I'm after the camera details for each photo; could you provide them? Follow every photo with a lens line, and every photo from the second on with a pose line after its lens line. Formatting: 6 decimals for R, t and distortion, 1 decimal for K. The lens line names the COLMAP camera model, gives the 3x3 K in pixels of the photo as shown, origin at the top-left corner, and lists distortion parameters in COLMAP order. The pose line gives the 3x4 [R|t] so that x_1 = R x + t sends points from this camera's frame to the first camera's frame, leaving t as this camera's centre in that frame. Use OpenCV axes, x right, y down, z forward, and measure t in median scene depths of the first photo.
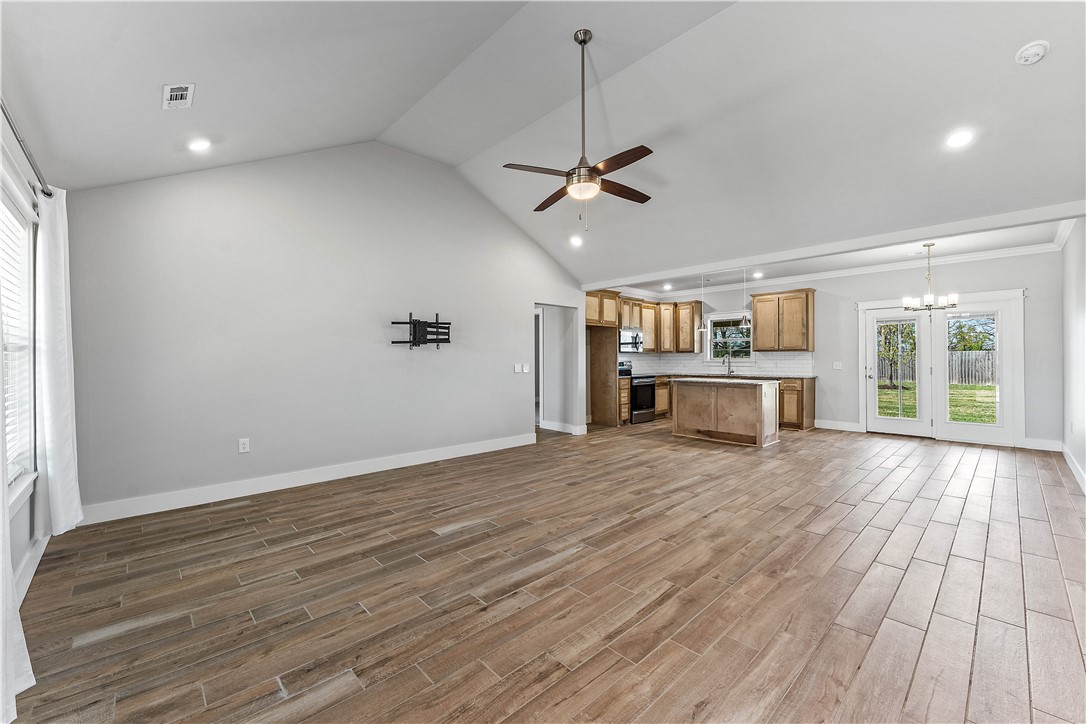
lens RADIAL K [[436.2, 0, 536.6], [0, 436.2, 361.1], [0, 0, 1]] dist [-0.000460, -0.000172]
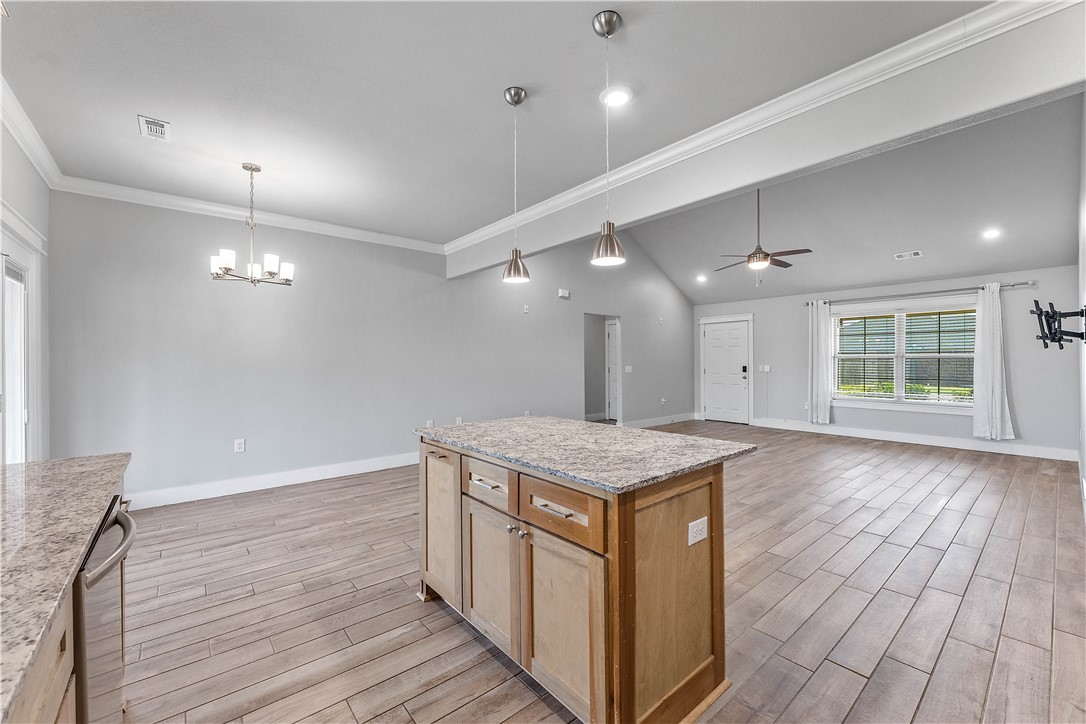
lens RADIAL K [[436.2, 0, 536.6], [0, 436.2, 361.1], [0, 0, 1]] dist [-0.000460, -0.000172]
pose [[-0.998495, 0.006474, 0.054462, 0.424802], [0.006747, 0.999966, 0.004821, -0.011891], [-0.054429, 0.005181, -0.998504, 1.316992]]
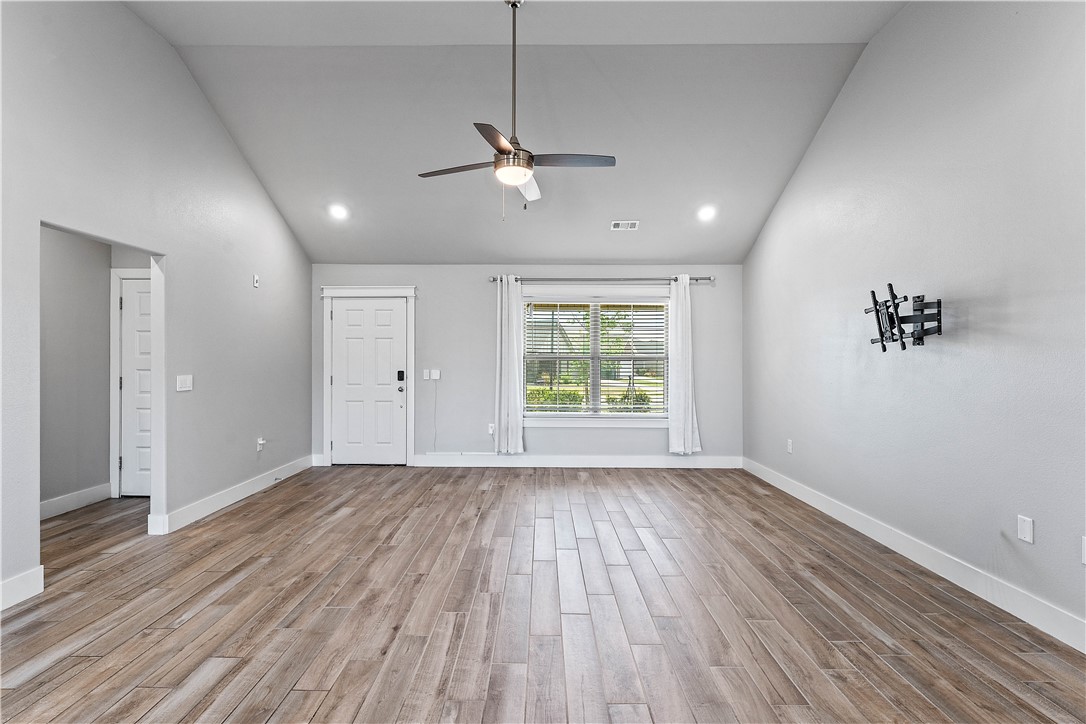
lens RADIAL K [[516.0, 0, 534.5], [0, 516.0, 354.9], [0, 0, 1]] dist [-0.000653, -0.000082]
pose [[-0.689252, -0.003739, -0.724512, 0.393606], [-0.003173, 0.999993, -0.002142, -0.014412], [0.724515, 0.000823, -0.689259, 0.828343]]
